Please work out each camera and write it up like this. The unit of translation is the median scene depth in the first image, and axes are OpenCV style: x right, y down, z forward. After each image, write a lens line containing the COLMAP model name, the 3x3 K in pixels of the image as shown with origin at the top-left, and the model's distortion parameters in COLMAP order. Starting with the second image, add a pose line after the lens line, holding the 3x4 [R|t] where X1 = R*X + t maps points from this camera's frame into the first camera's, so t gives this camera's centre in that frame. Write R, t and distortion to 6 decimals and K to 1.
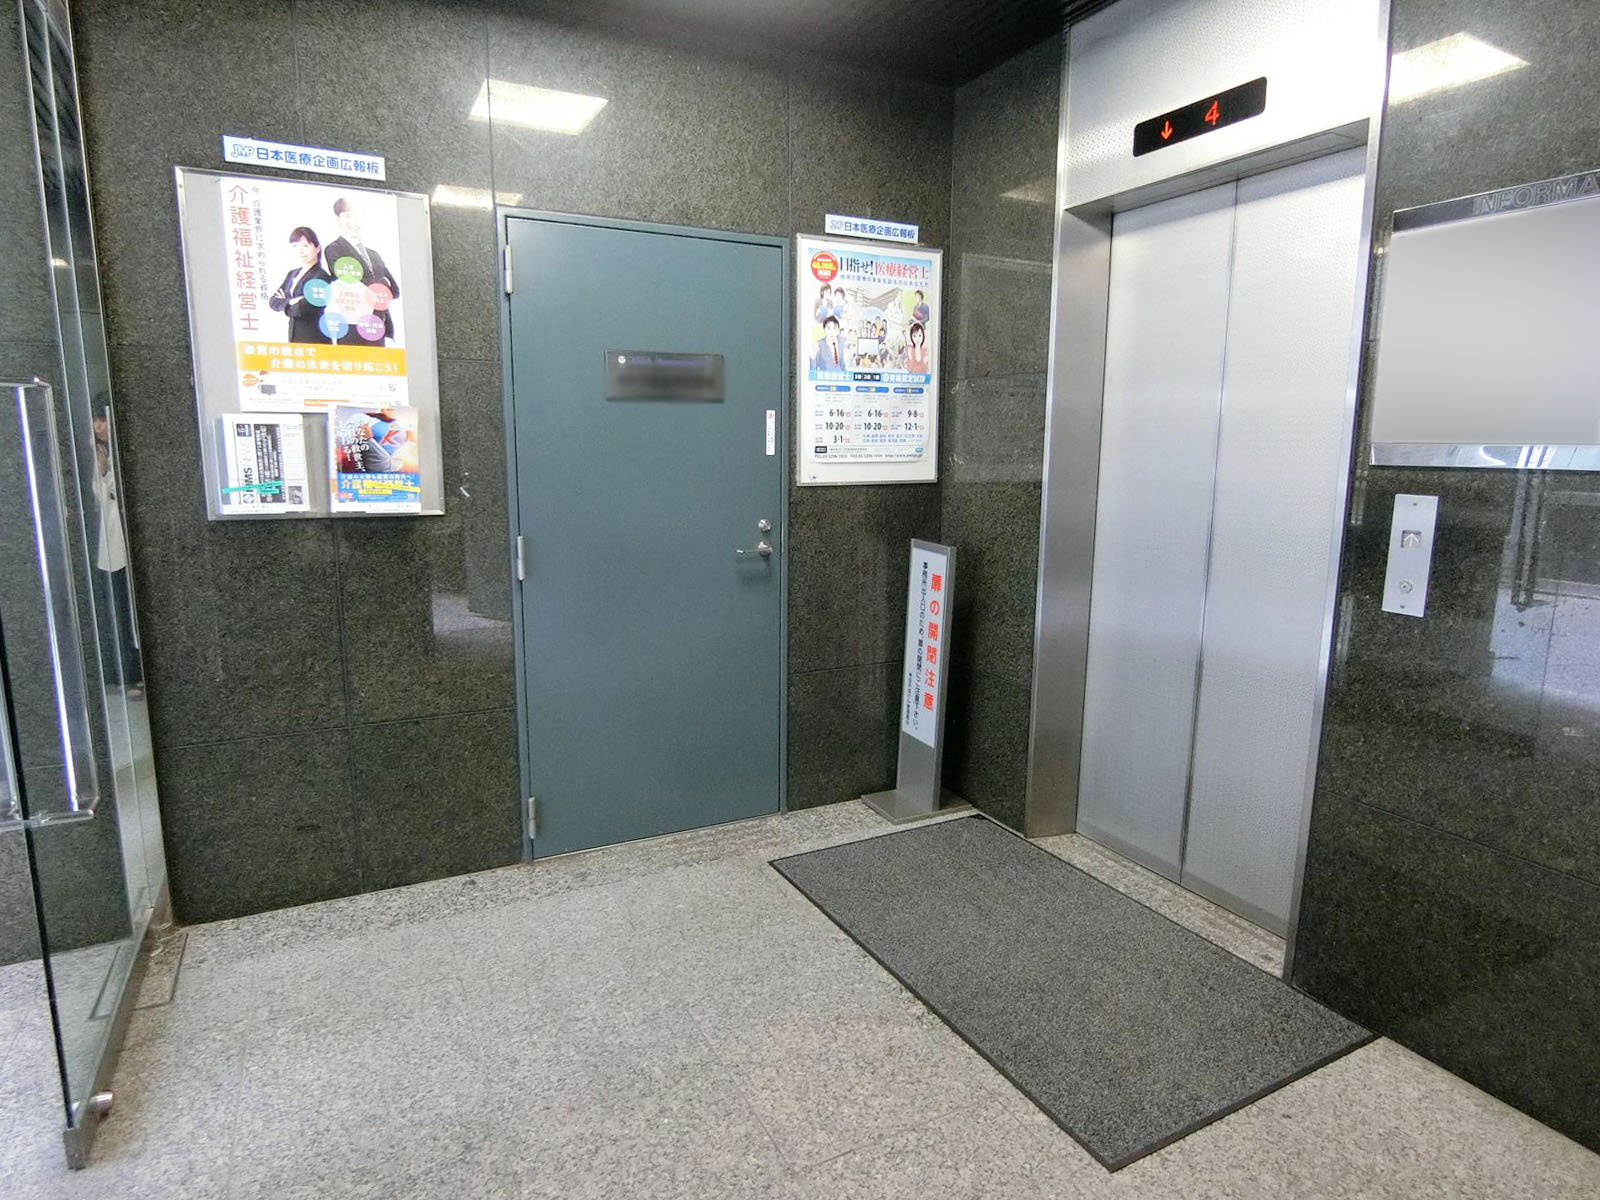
lens RADIAL K [[901.1, 0, 798.0], [0, 901.1, 601.2], [0, 0, 1]] dist [-0.014920, -0.000312]
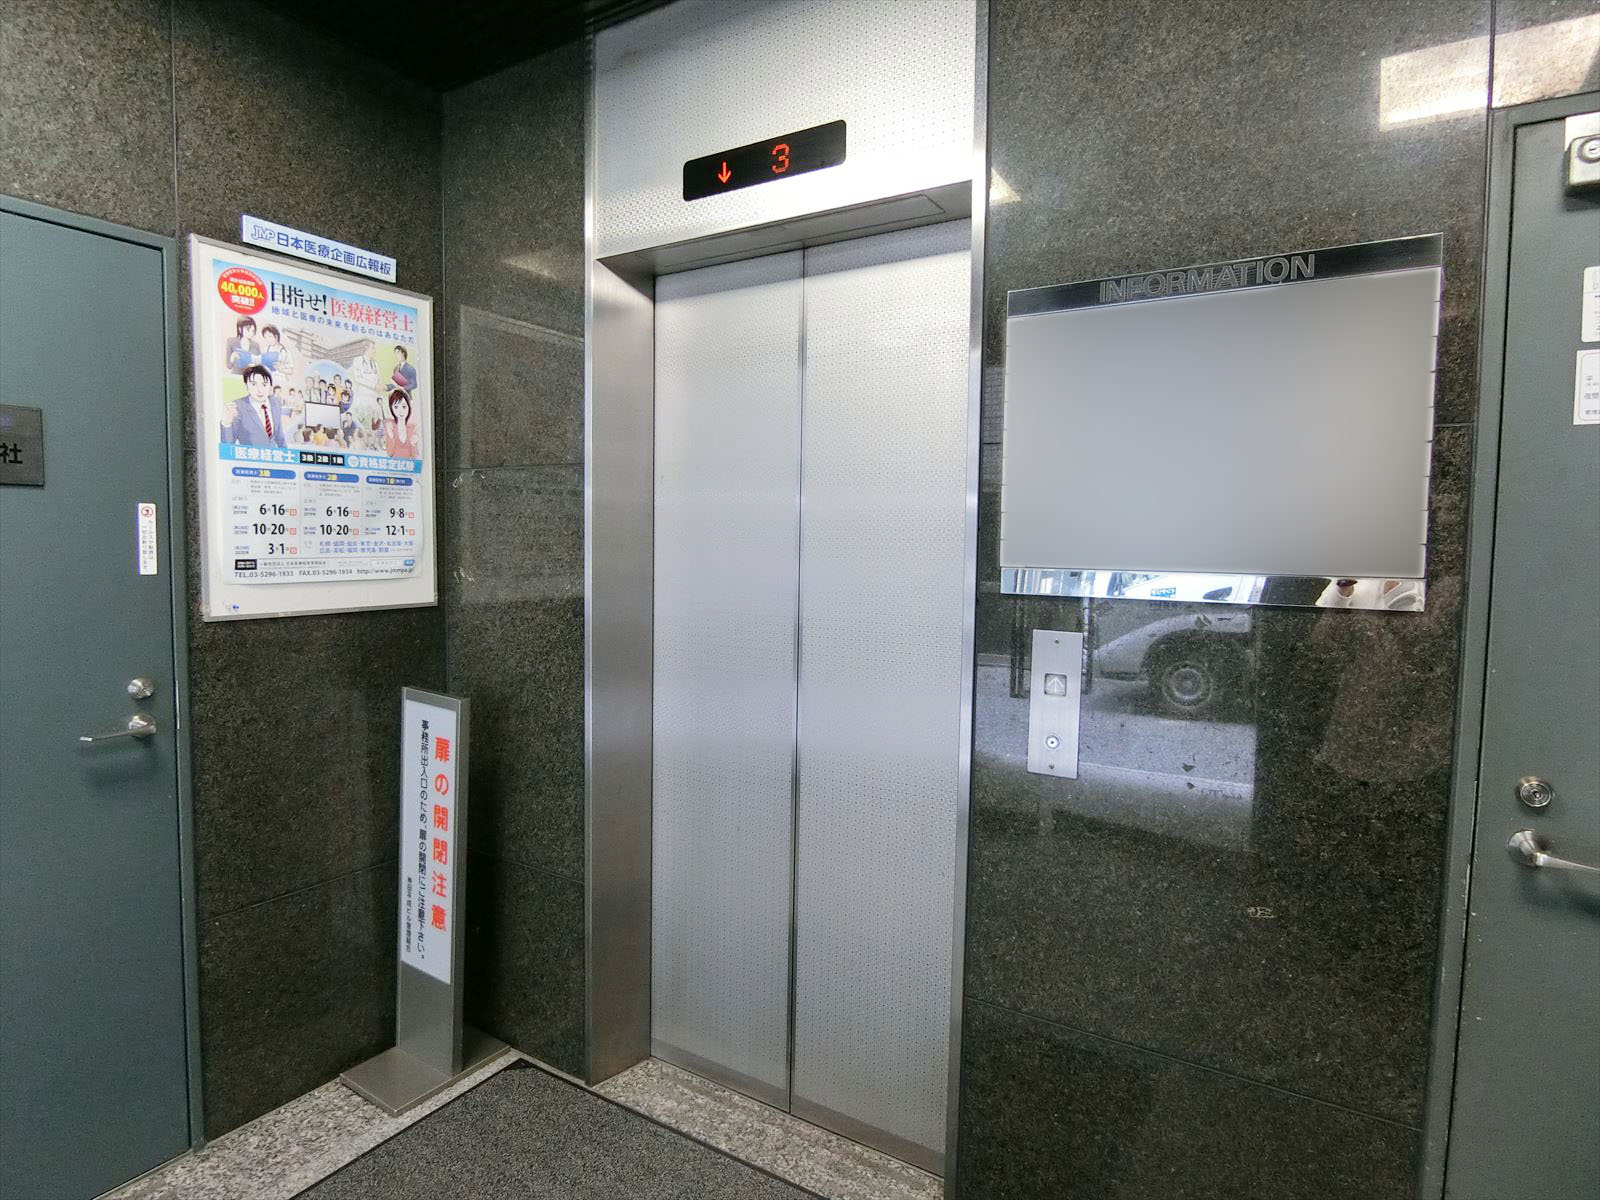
lens RADIAL K [[901.1, 0, 798.0], [0, 901.1, 601.2], [0, 0, 1]] dist [-0.014920, -0.000312]
pose [[0.863169, -0.024976, 0.504296, 0.042112], [0.076790, 0.993651, -0.082224, -0.057322], [-0.499041, 0.109698, 0.859607, 0.243243]]
